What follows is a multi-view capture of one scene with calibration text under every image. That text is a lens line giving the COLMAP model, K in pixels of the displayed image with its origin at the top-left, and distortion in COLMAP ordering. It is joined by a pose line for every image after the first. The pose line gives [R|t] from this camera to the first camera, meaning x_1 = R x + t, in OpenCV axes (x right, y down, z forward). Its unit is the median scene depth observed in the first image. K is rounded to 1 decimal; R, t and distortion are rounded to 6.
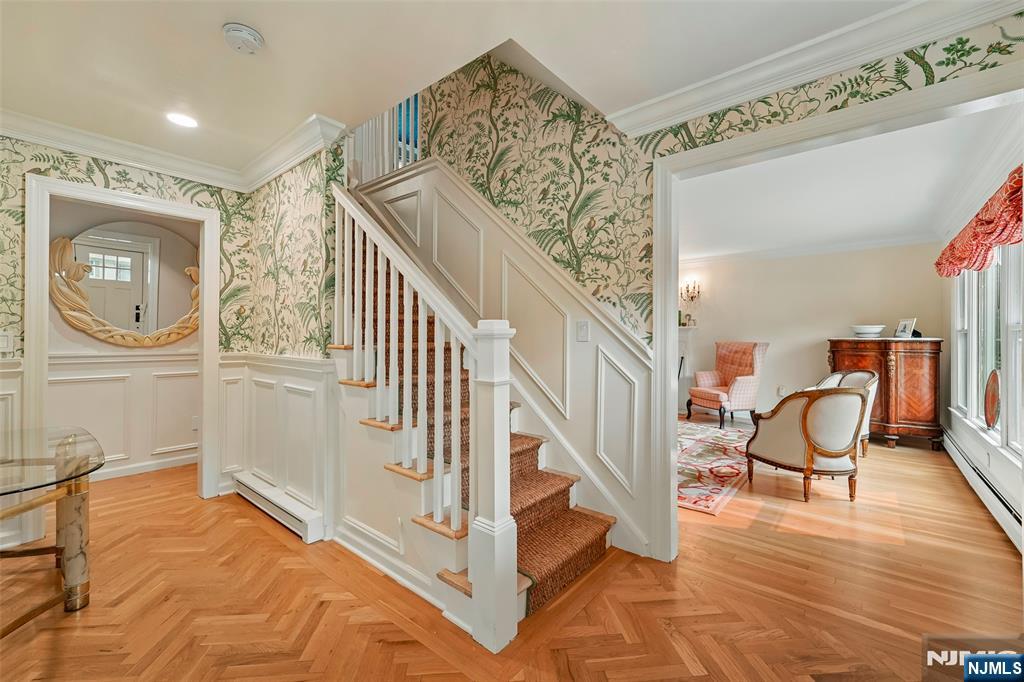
lens RADIAL K [[419.2, 0, 514.9], [0, 419.2, 337.0], [0, 0, 1]] dist [-0.002456, -0.000404]
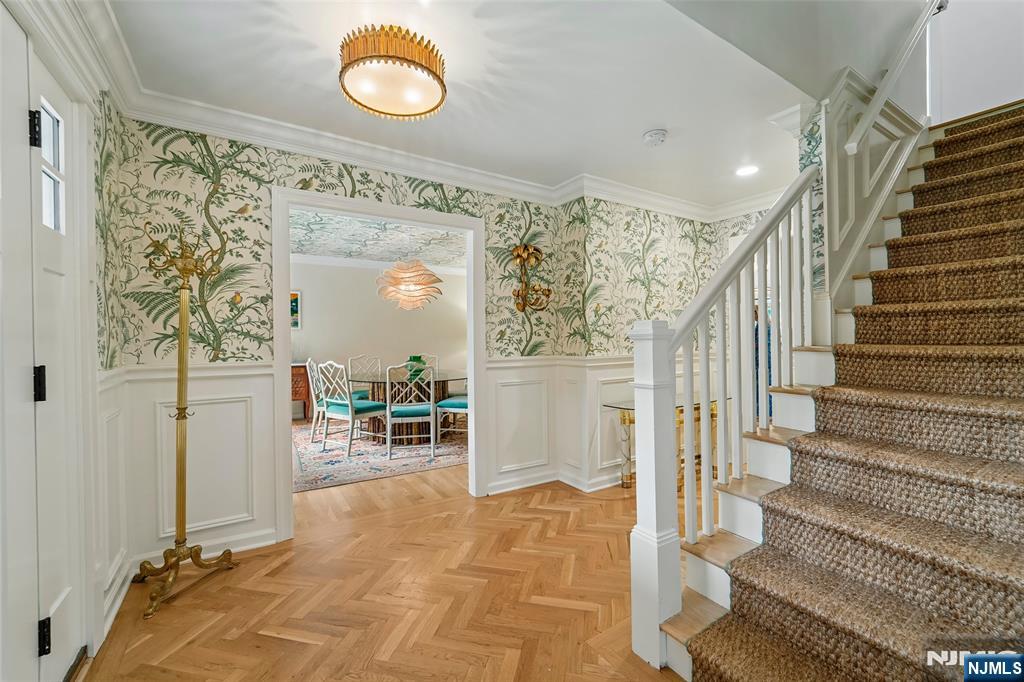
lens RADIAL K [[419.2, 0, 510.5], [0, 419.2, 341.3], [0, 0, 1]] dist [-0.002456, -0.000404]
pose [[-0.315005, 0.007207, -0.949063, 0.631638], [0.006783, 0.999963, 0.005342, -0.000069], [0.949066, -0.004755, -0.315042, 0.656780]]
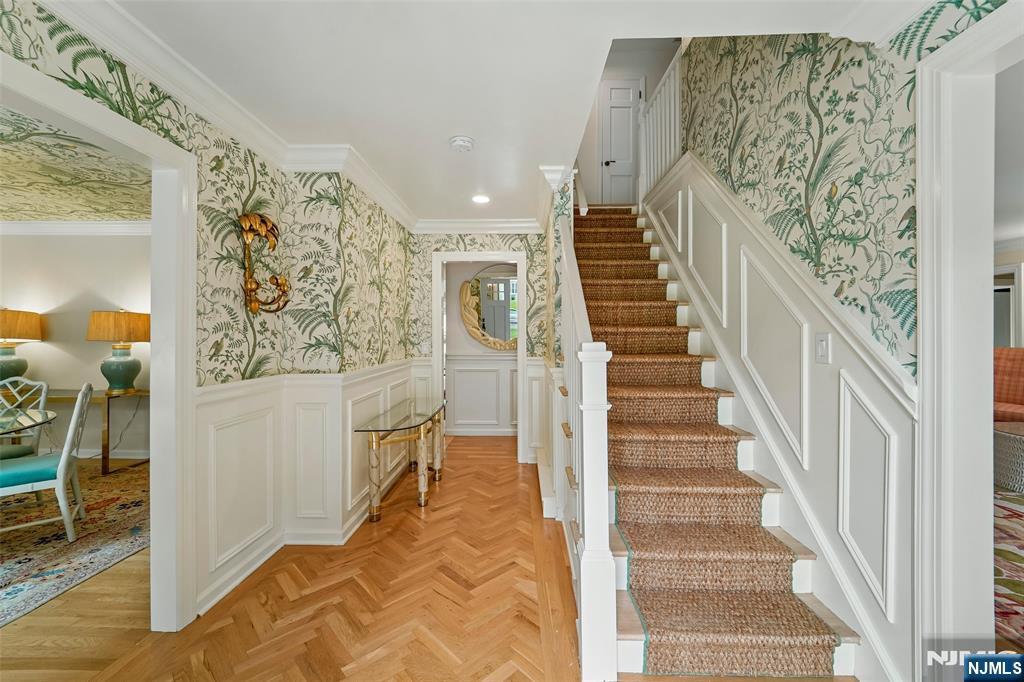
lens RADIAL K [[419.2, 0, 509.6], [0, 419.2, 335.0], [0, 0, 1]] dist [-0.002456, -0.000404]
pose [[0.612353, -0.003374, -0.790577, 0.396420], [0.003262, 0.999993, -0.001740, -0.036913], [0.790578, -0.001513, 0.612360, 0.164487]]
